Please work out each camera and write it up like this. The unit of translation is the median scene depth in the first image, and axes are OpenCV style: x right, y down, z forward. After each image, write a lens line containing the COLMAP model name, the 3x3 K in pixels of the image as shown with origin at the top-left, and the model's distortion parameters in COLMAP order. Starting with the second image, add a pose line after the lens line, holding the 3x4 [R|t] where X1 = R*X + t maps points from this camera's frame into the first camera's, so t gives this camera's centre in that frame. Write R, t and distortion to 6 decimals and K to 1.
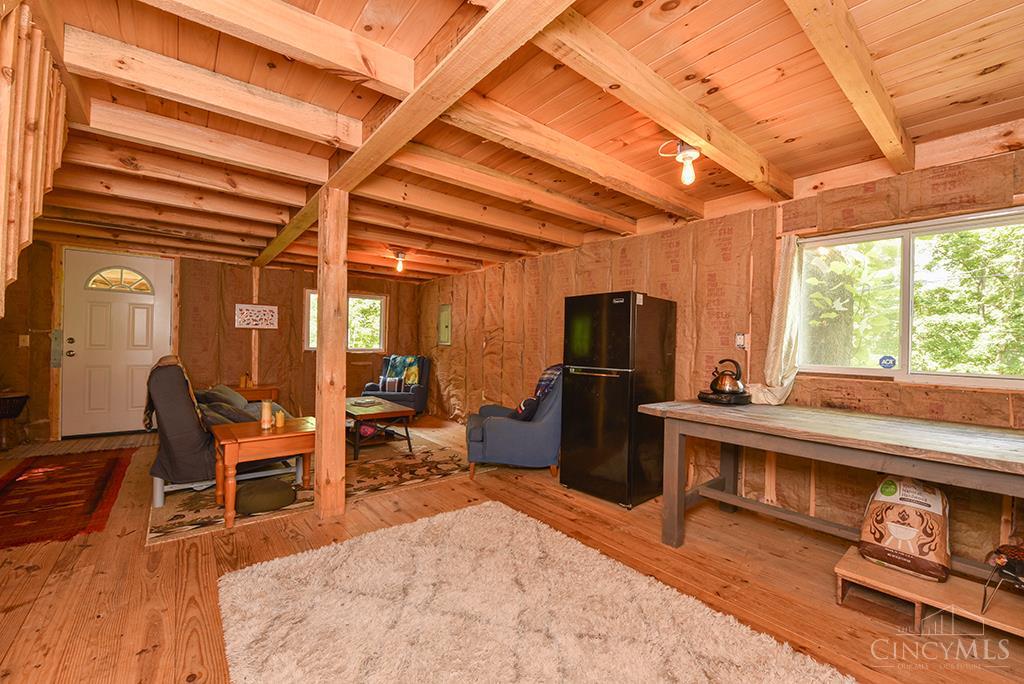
lens RADIAL K [[412.5, 0, 512.7], [0, 412.5, 344.6], [0, 0, 1]] dist [-0.016037, -0.000682]
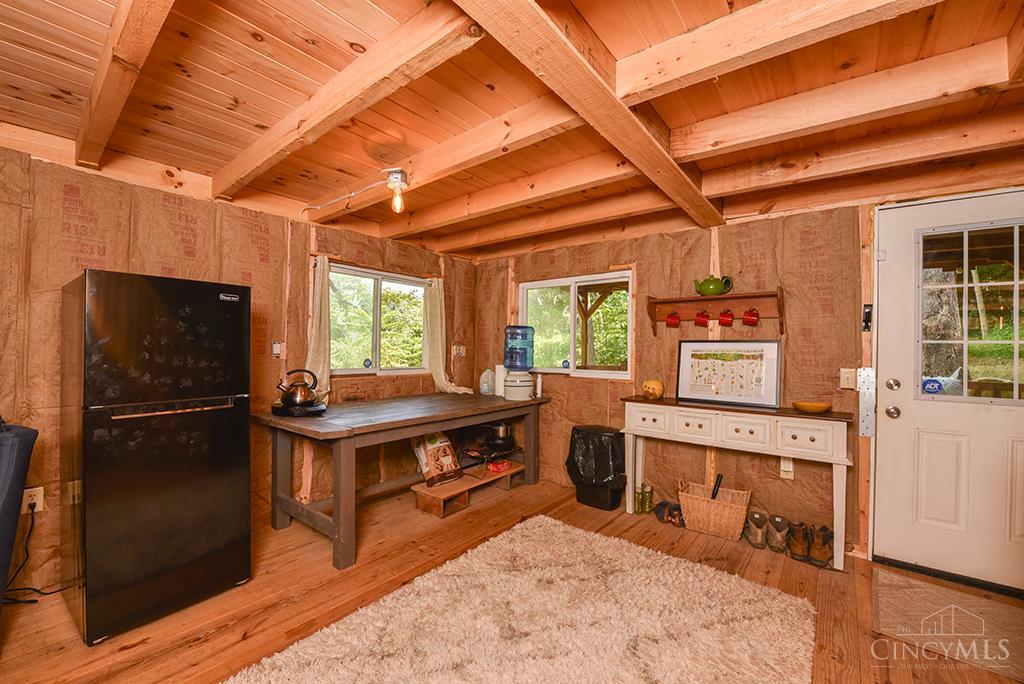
lens RADIAL K [[412.5, 0, 512.7], [0, 412.5, 344.6], [0, 0, 1]] dist [-0.016037, -0.000682]
pose [[-0.217319, -0.020673, 0.975882, -0.279035], [-0.022139, 0.999623, 0.016246, -0.026338], [-0.975849, -0.018075, -0.217695, 0.367676]]
